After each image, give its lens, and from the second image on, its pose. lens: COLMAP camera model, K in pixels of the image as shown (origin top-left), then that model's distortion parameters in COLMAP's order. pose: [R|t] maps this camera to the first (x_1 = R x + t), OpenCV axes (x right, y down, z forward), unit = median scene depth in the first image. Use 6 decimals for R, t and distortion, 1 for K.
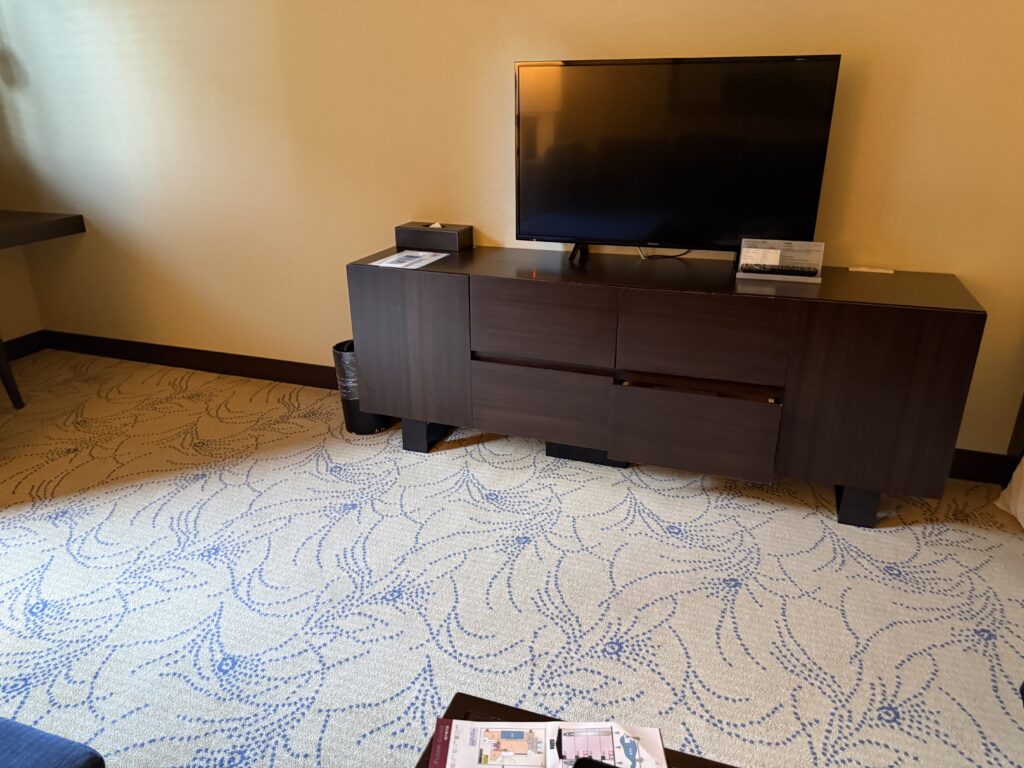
lens RADIAL K [[728.0, 0, 512.2], [0, 728.0, 384.5], [0, 0, 1]] dist [0.002335, -0.000526]
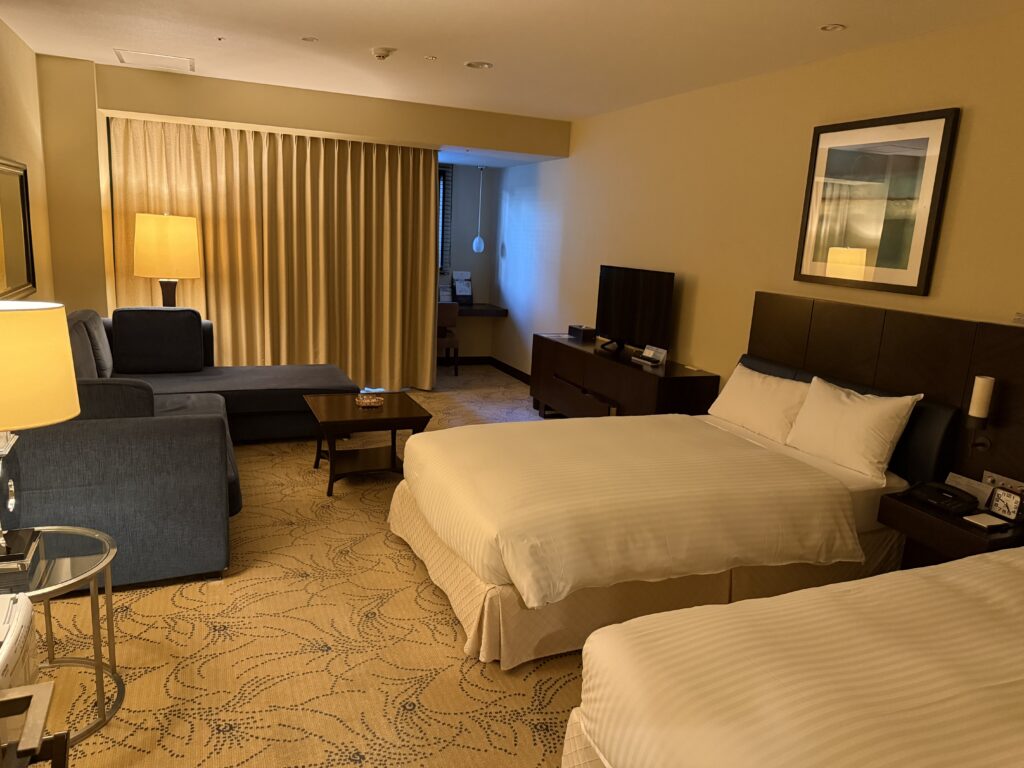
lens RADIAL K [[728.0, 0, 512.2], [0, 728.0, 385.3], [0, 0, 1]] dist [0.002335, -0.000526]
pose [[0.677817, 0.185986, -0.711318, 1.649987], [-0.314115, 0.947990, -0.051454, 0.167261], [0.664752, 0.258312, 0.700985, -0.829726]]
